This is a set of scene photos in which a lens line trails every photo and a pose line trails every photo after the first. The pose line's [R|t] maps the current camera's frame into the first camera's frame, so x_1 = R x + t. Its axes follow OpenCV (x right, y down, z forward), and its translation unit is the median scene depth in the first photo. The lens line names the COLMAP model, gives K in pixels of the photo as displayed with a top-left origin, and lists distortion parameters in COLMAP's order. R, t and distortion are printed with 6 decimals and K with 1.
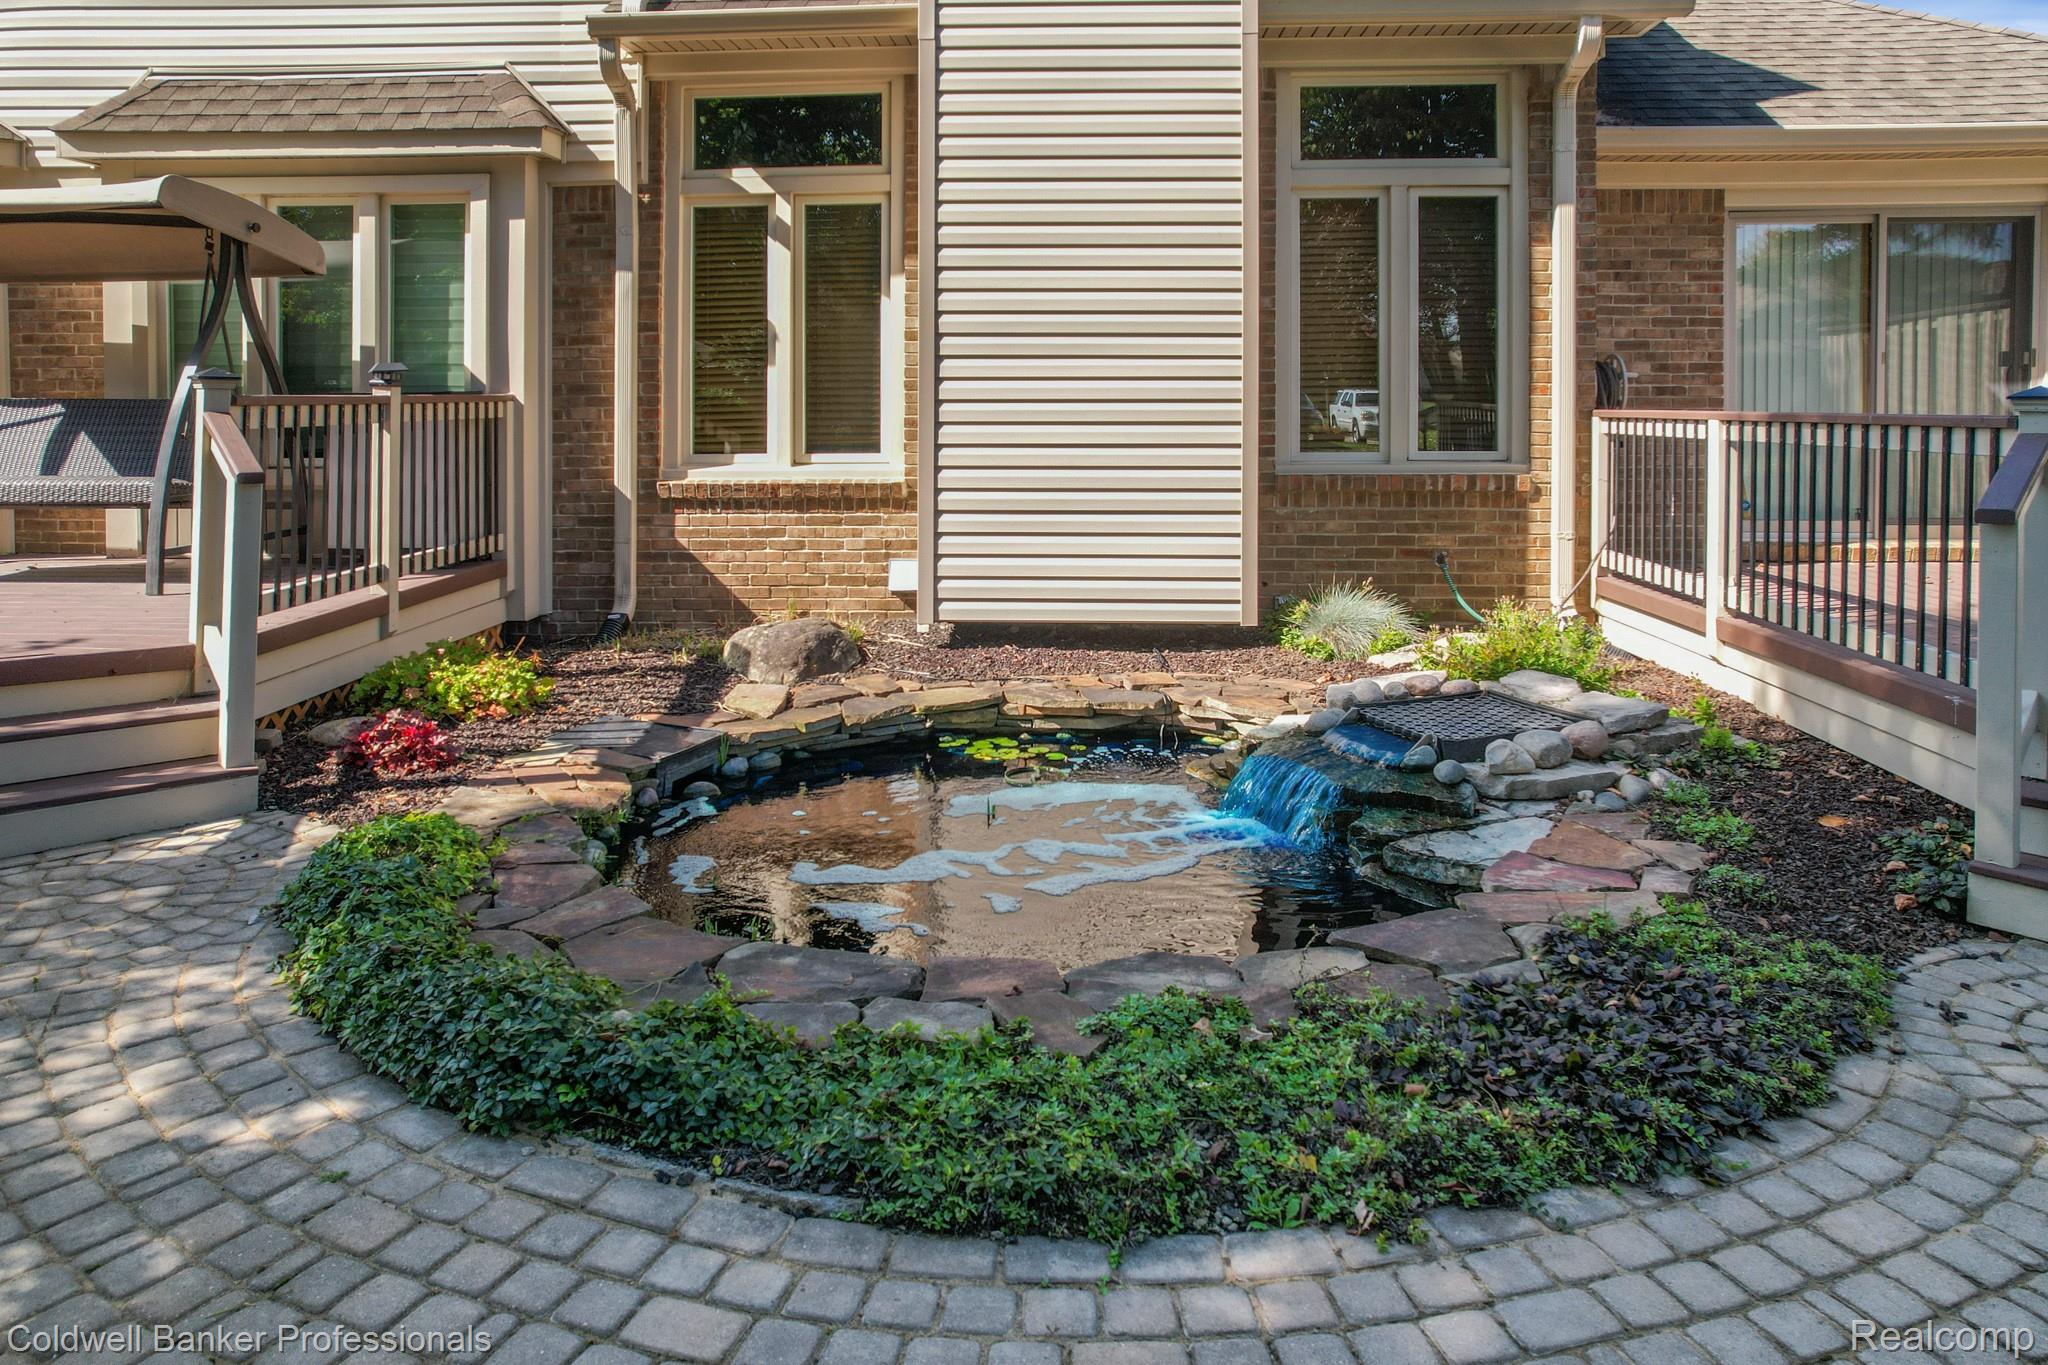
lens RADIAL K [[1287.8, 0, 1021.5], [0, 1287.8, 394.9], [0, 0, 1]] dist [-0.073294, 0.076778]
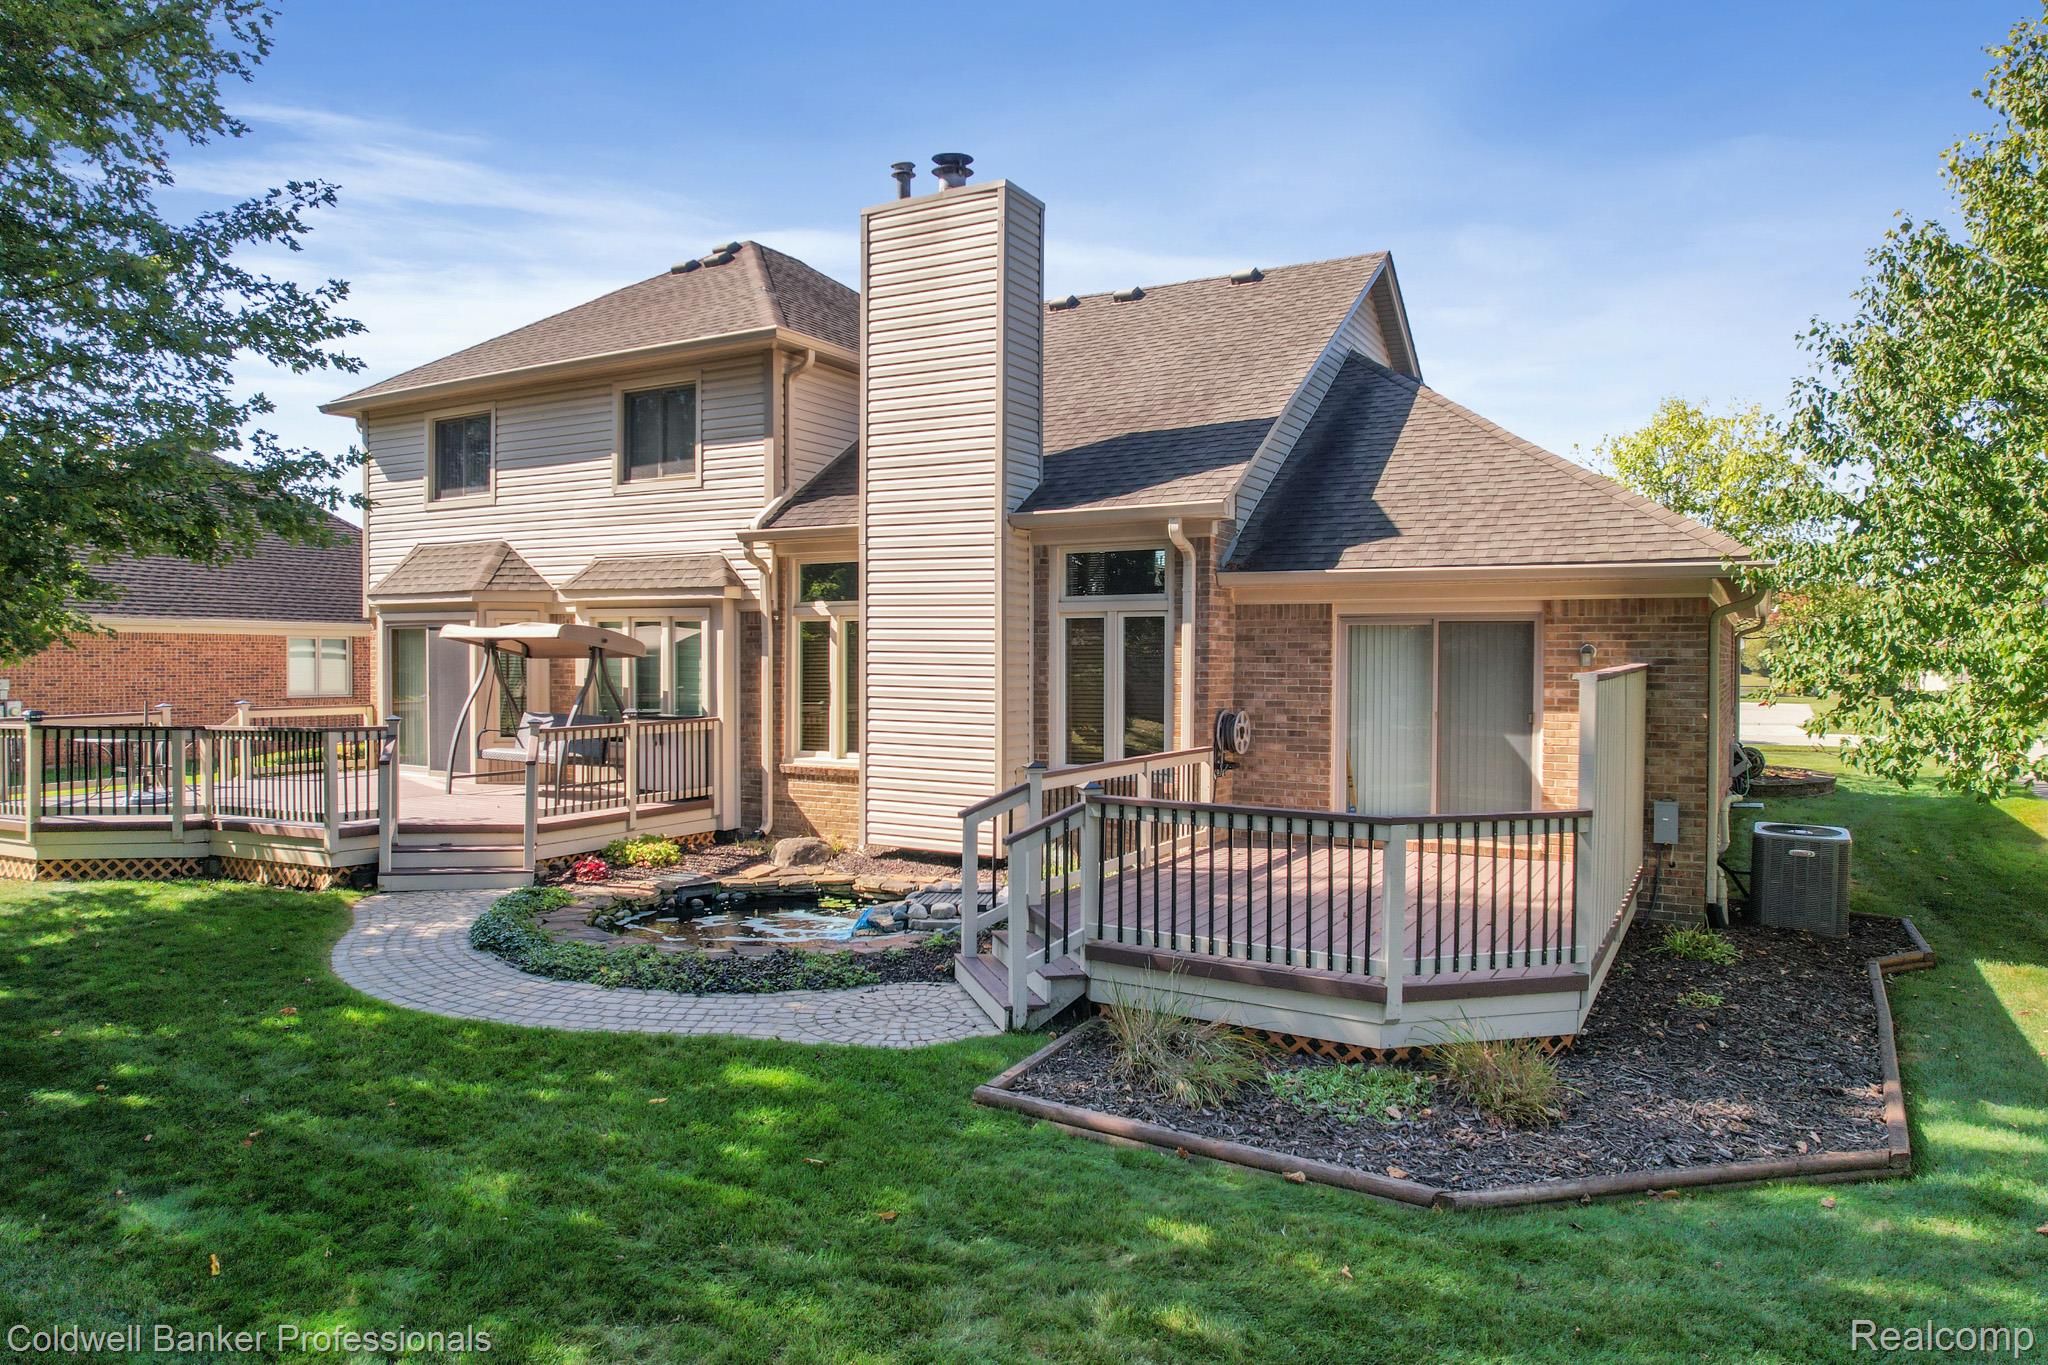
lens RADIAL K [[1229.7, 0, 1029.6], [0, 1229.7, 658.8], [0, 0, 1]] dist [-0.057376, 0.000131]
pose [[0.893048, 0.003149, -0.449950, 0.895783], [-0.001027, 0.999987, 0.004960, -0.102308], [0.449960, -0.003967, 0.893040, -0.495699]]
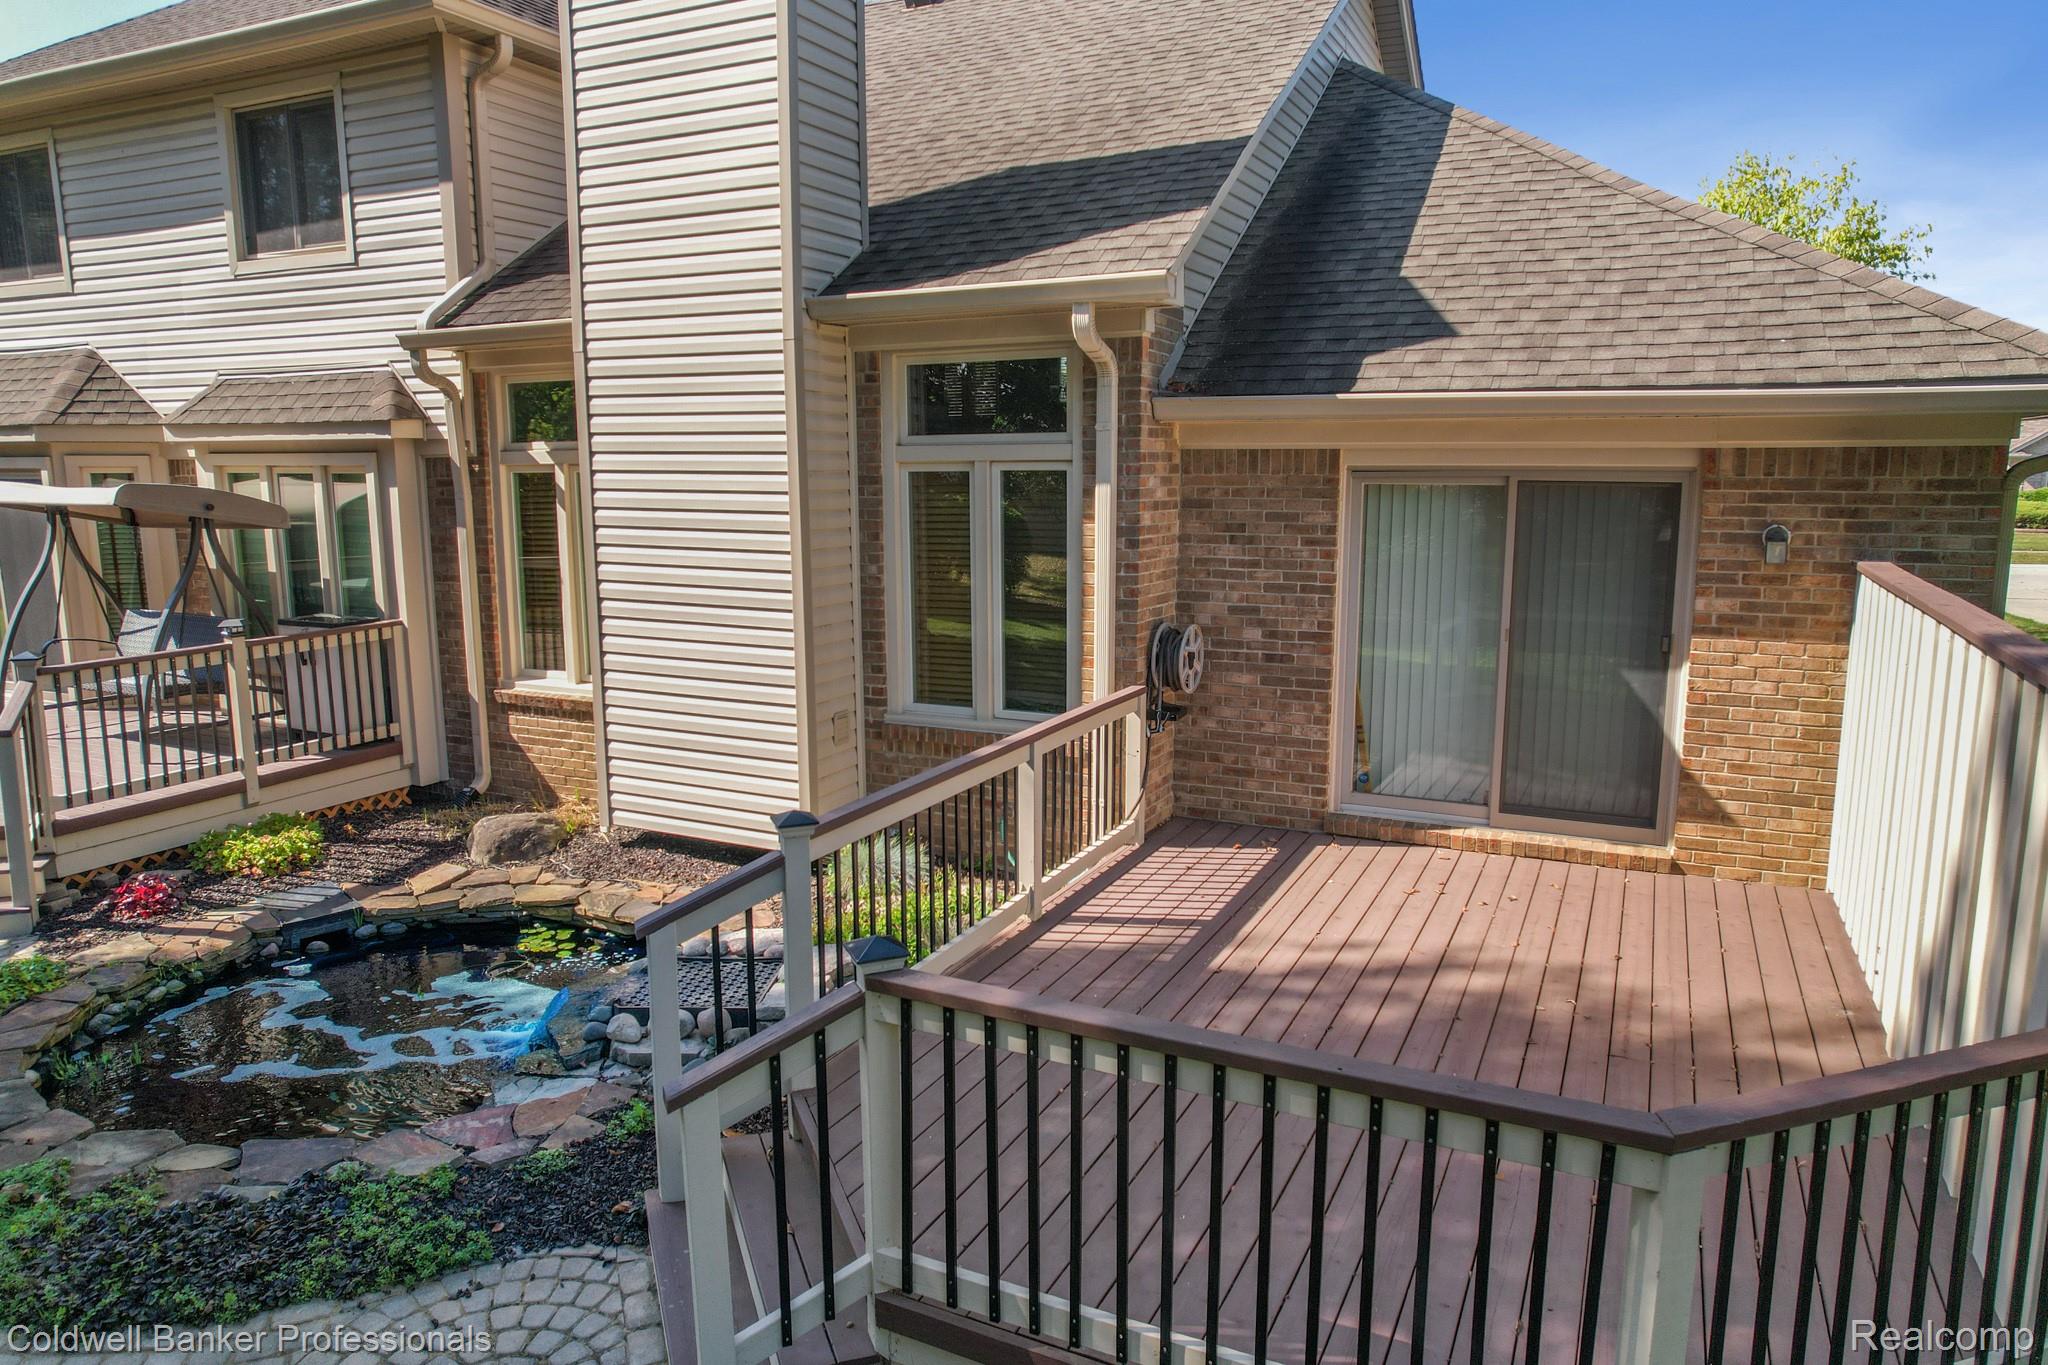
lens RADIAL K [[1334.8, 0, 1026.0], [0, 1334.8, 675.7], [0, 0, 1]] dist [-0.090341, 0.088004]
pose [[0.923200, 0.053230, -0.380616, 0.721855], [0.006814, 0.987939, 0.154694, -0.149767], [0.384260, -0.145407, 0.911702, -0.008760]]
